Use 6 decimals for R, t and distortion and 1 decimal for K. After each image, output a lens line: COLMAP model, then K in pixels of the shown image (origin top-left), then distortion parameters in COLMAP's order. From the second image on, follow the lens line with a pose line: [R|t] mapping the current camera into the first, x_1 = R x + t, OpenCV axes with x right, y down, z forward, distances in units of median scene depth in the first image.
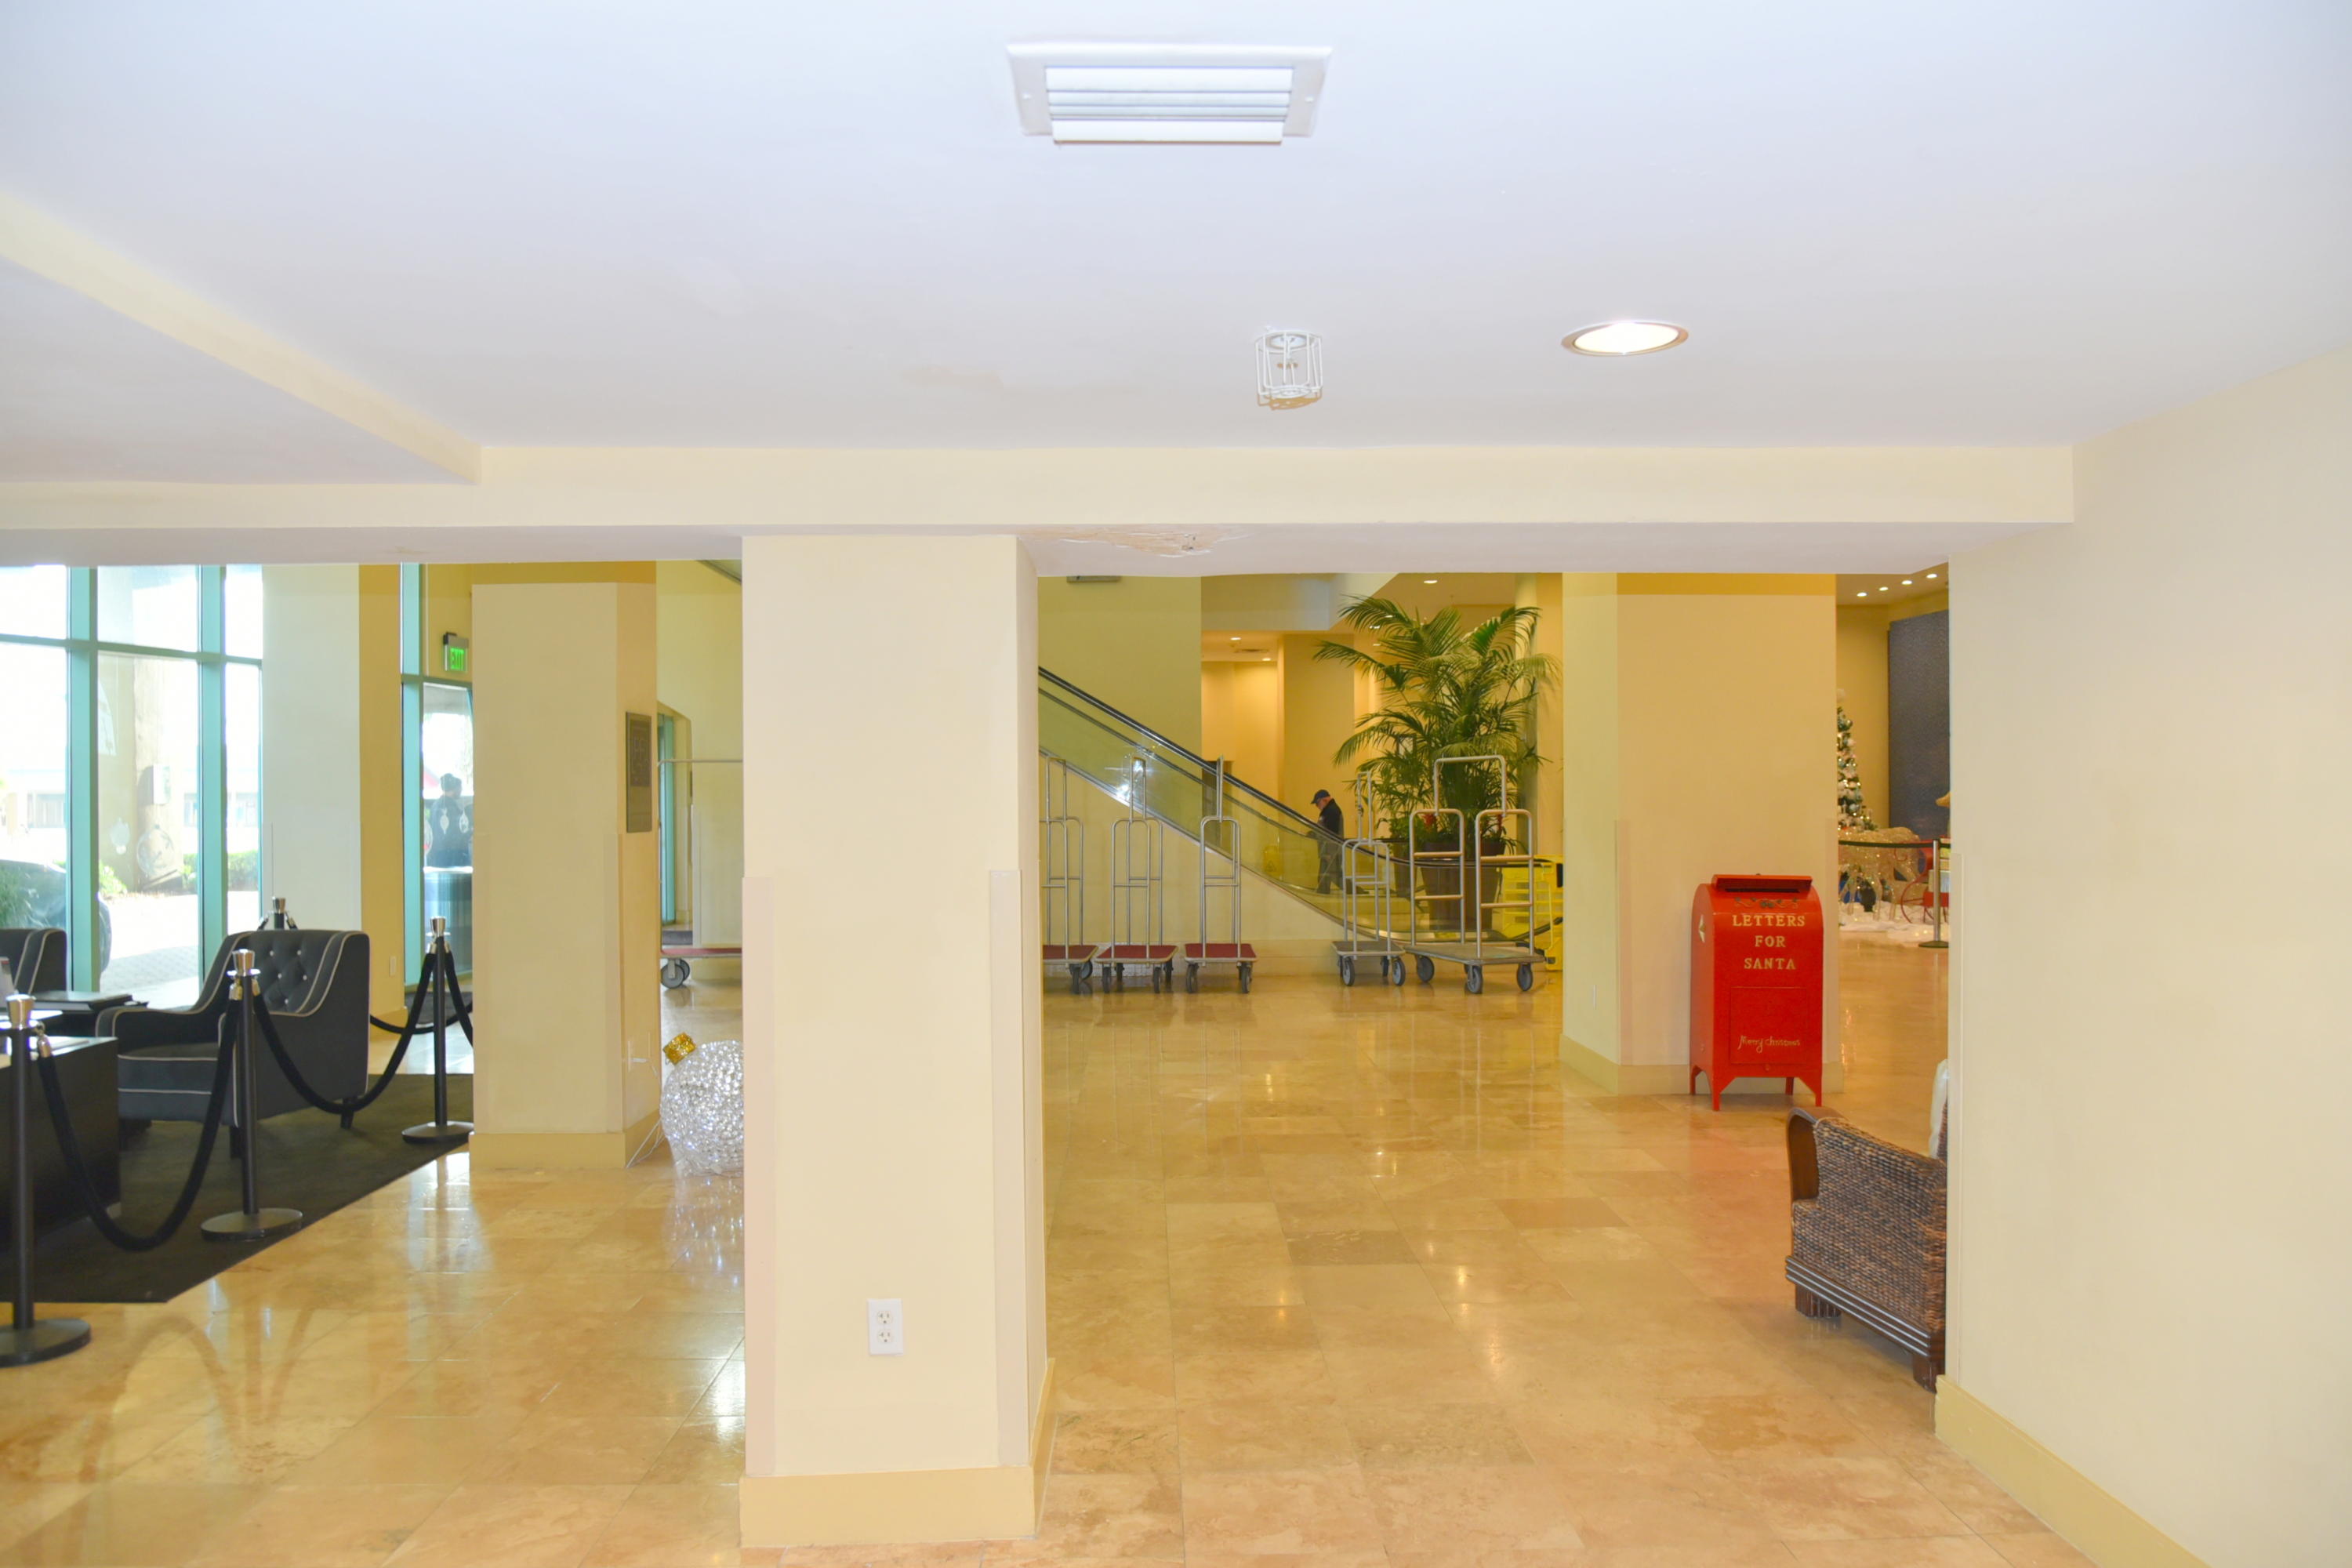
lens RADIAL K [[1604.6, 0, 1177.0], [0, 1604.6, 786.0], [0, 0, 1]] dist [-0.041458, 0.004950]
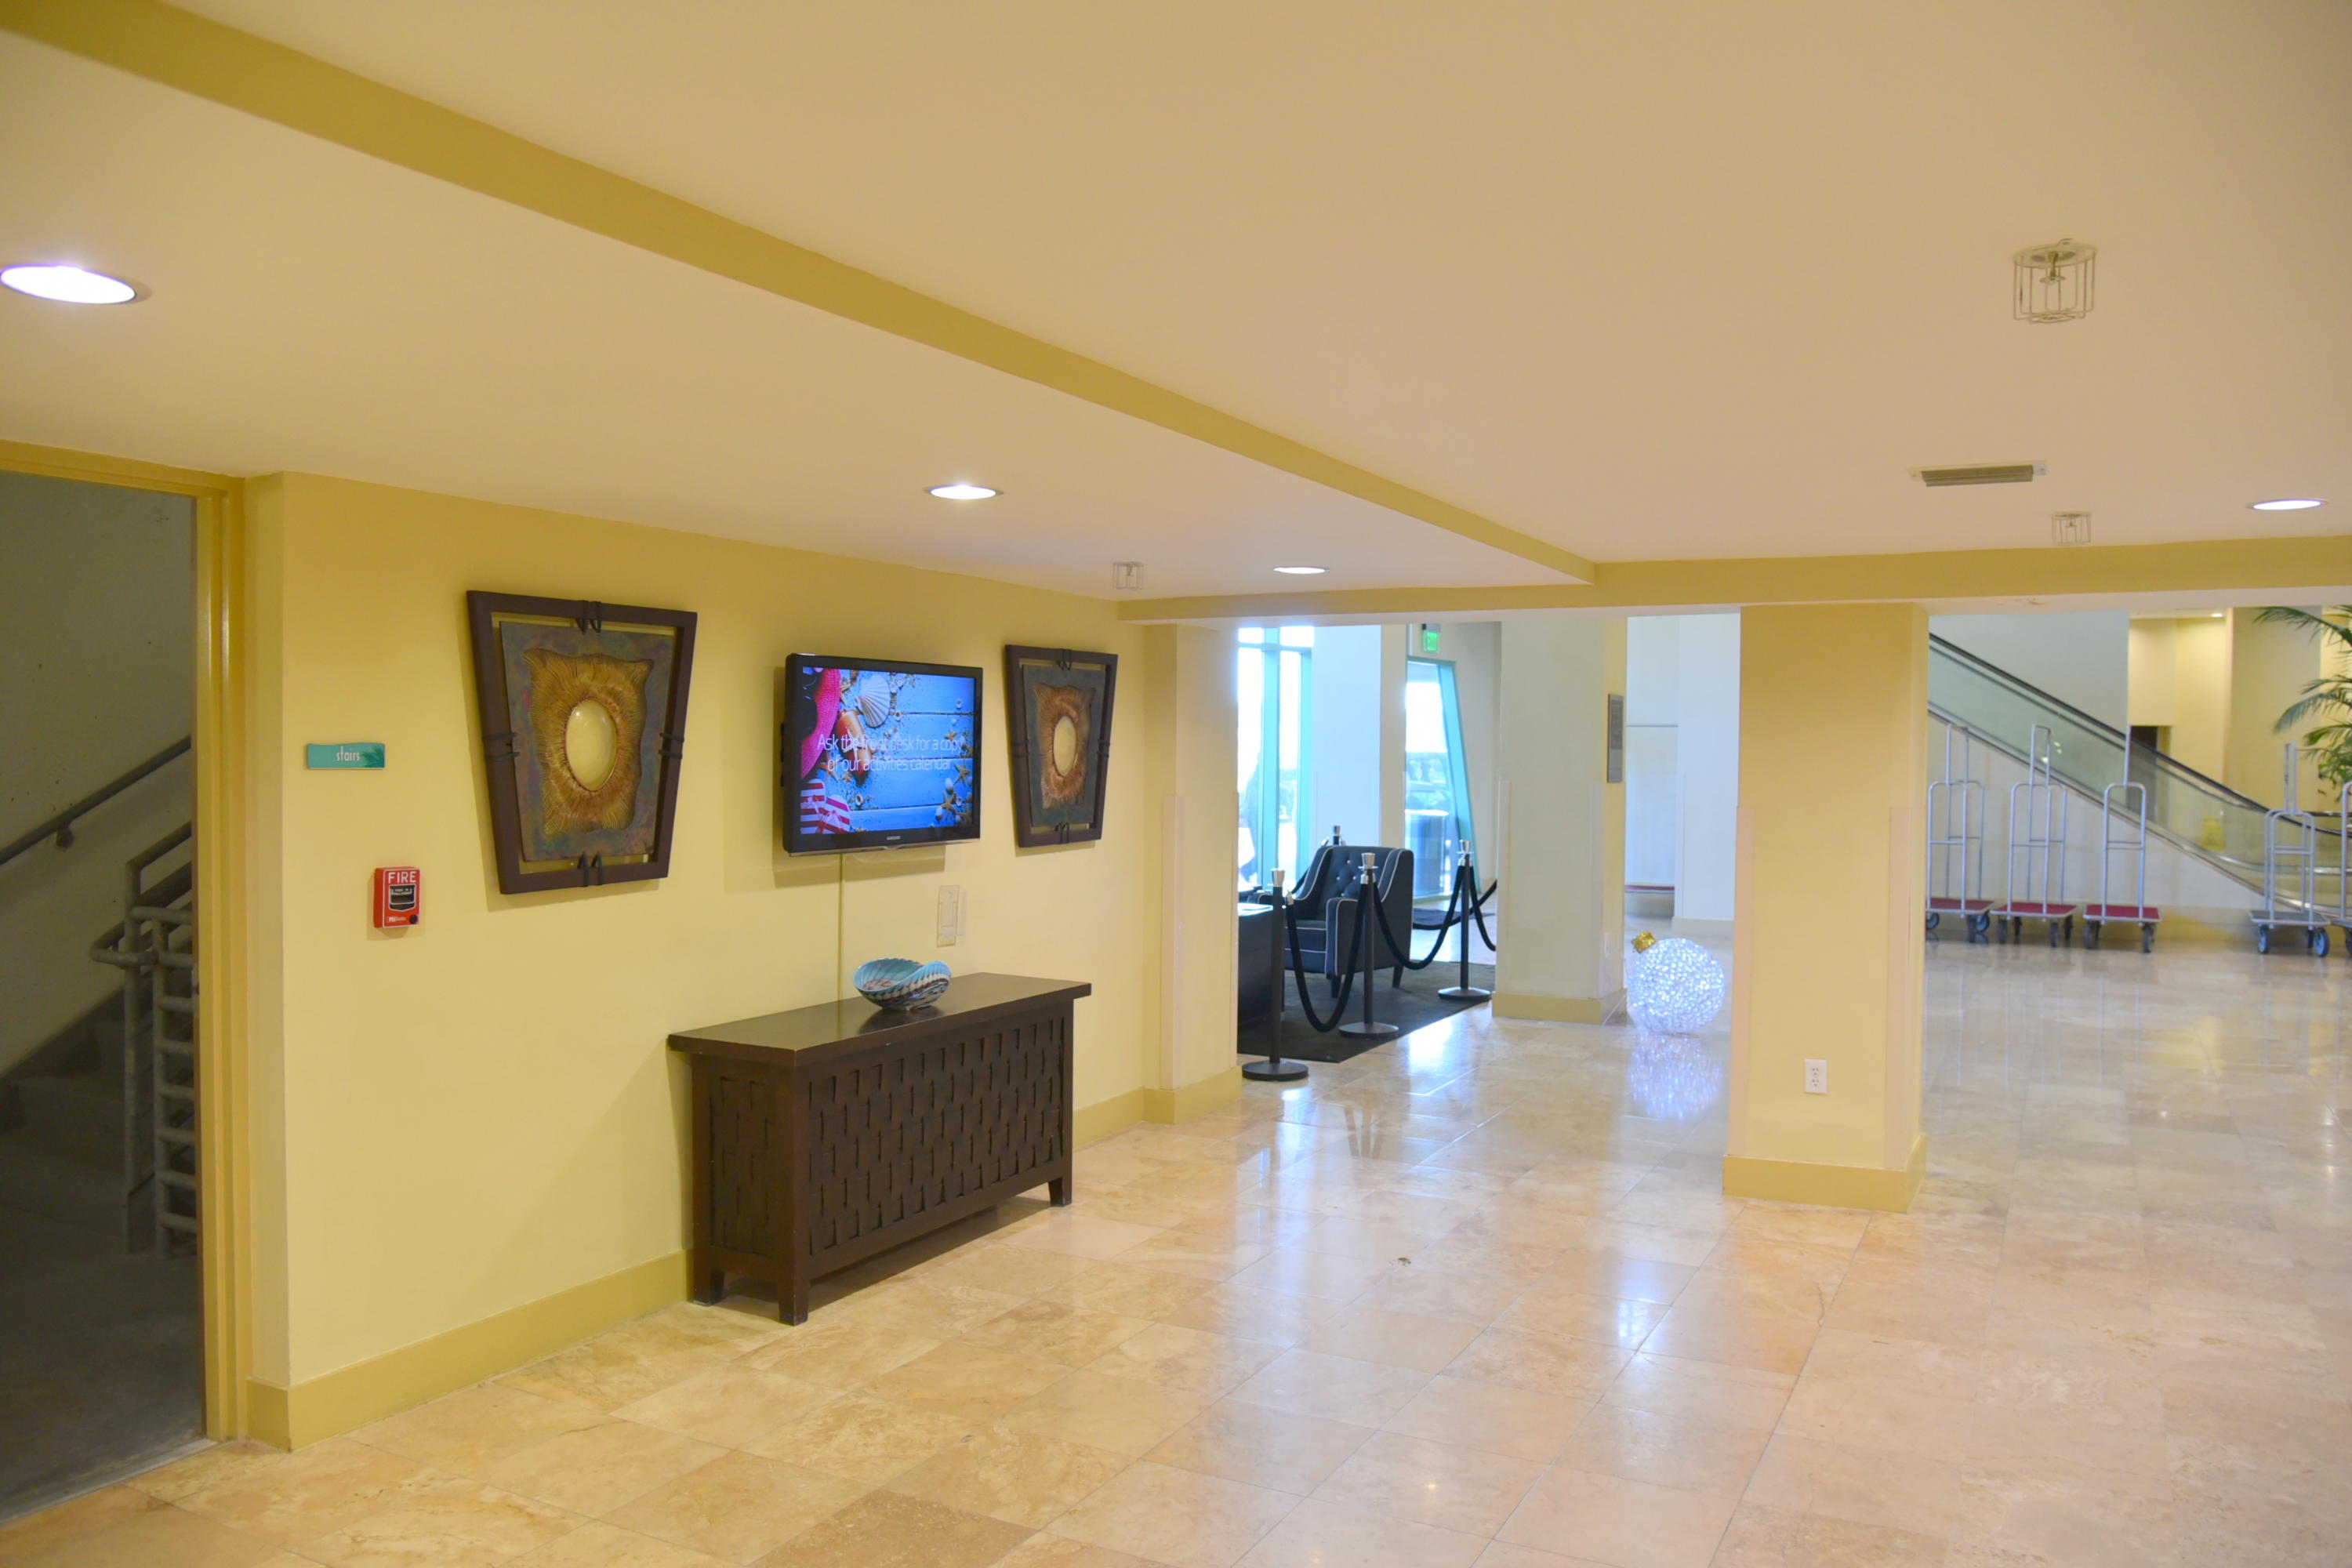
lens RADIAL K [[1604.6, 0, 1209.5], [0, 1604.6, 766.3], [0, 0, 1]] dist [-0.041458, 0.004950]
pose [[0.866708, 0.019245, -0.498444, 0.024024], [-0.012457, 0.999779, 0.016942, -0.002151], [0.498660, -0.008475, 0.866756, -0.196509]]
